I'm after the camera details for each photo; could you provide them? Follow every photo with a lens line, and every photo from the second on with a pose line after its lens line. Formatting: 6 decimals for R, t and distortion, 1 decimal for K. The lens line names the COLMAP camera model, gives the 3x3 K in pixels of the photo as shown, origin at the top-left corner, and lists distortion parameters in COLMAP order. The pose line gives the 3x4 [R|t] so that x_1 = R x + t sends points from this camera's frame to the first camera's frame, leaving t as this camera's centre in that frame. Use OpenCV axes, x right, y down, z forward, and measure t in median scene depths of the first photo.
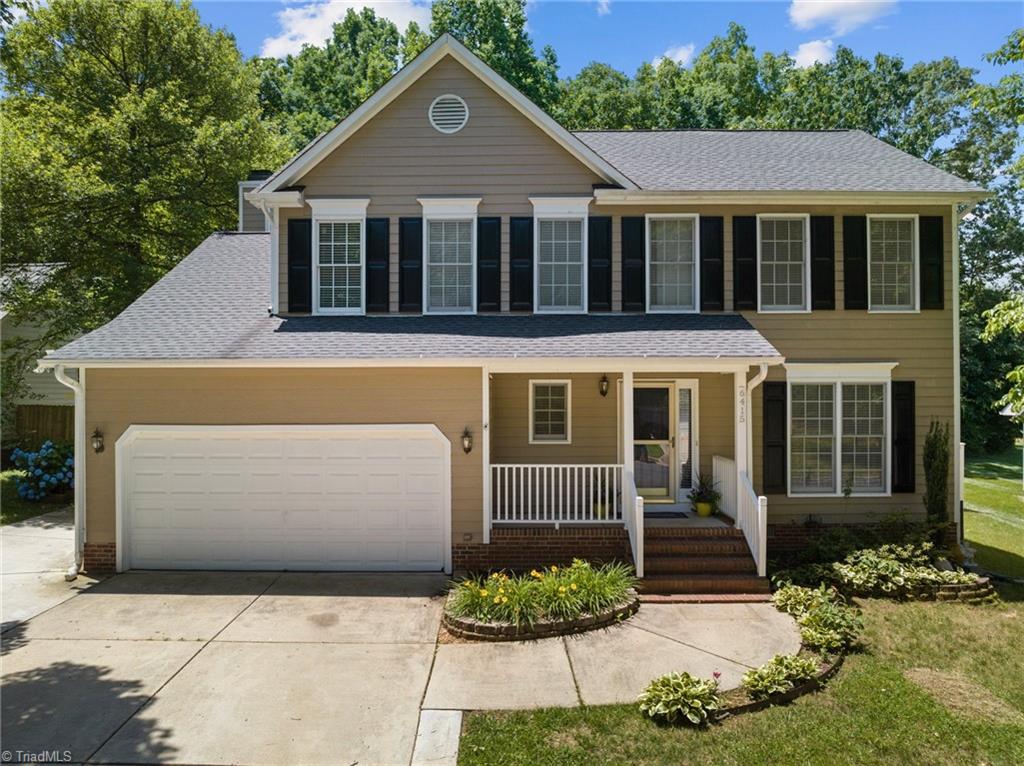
lens RADIAL K [[721.8, 0, 512.0], [0, 721.8, 383.0], [0, 0, 1]] dist [-0.022008, -0.059718]
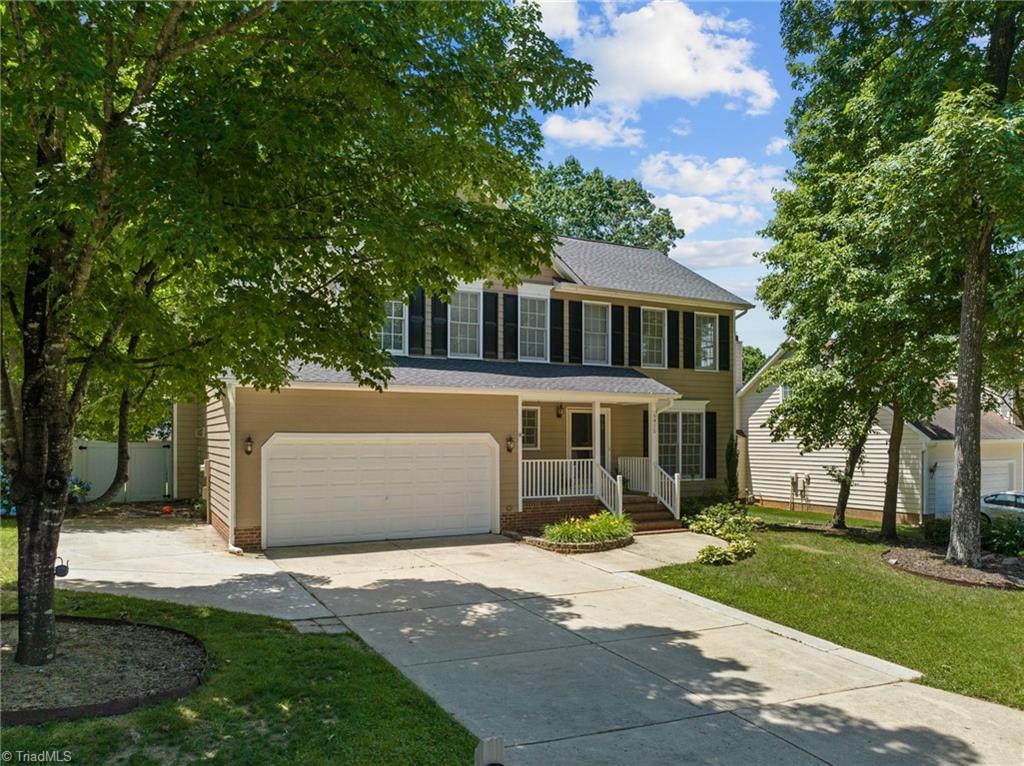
lens RADIAL K [[729.5, 0, 511.5], [0, 729.5, 428.1], [0, 0, 1]] dist [-0.040155, -0.000243]
pose [[0.884516, 0.008348, 0.466434, -0.706494], [-0.006559, 0.999964, -0.005459, 0.050375], [-0.466463, 0.001769, 0.884539, -0.319579]]
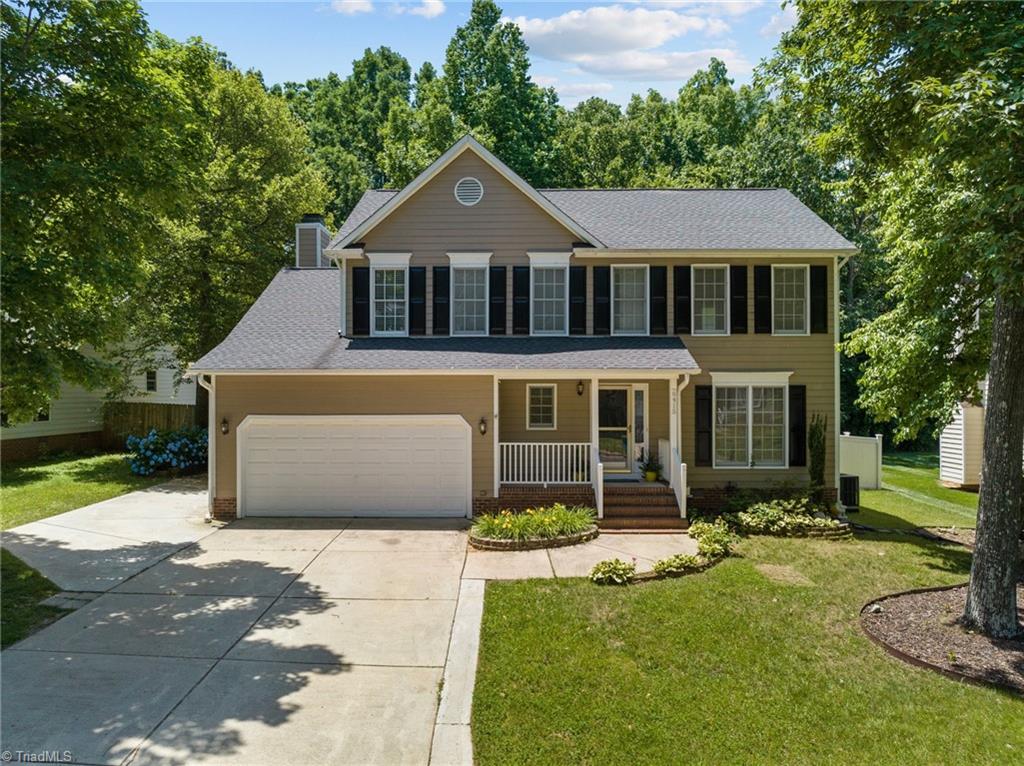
lens RADIAL K [[715.1, 0, 512.0], [0, 715.1, 383.0], [0, 0, 1]] dist [-0.041033, -0.000593]
pose [[0.999997, 0.002240, -0.001367, -0.002321], [-0.002240, 0.999997, -0.000271, -0.005689], [0.001367, 0.000274, 0.999999, -0.393942]]
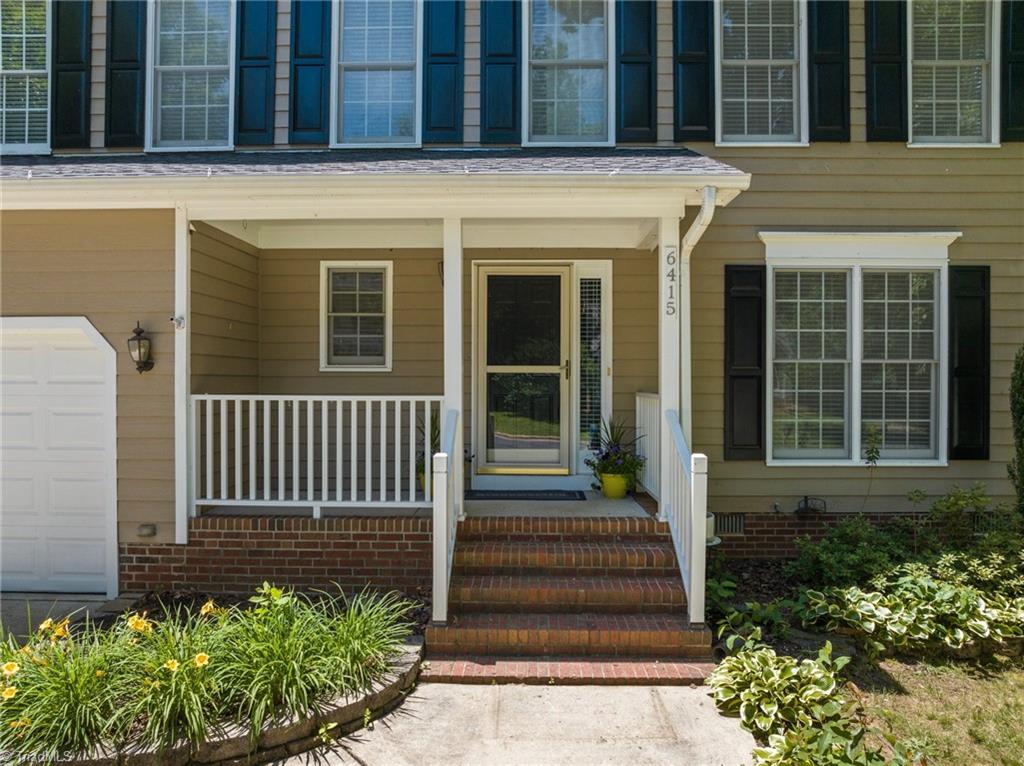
lens RADIAL K [[715.1, 0, 512.0], [0, 715.1, 383.0], [0, 0, 1]] dist [-0.041033, -0.000593]
pose [[0.999912, 0.004088, -0.012615, 0.195610], [-0.003888, 0.999866, 0.015895, 0.088093], [0.012678, -0.015845, 0.999794, 0.447892]]
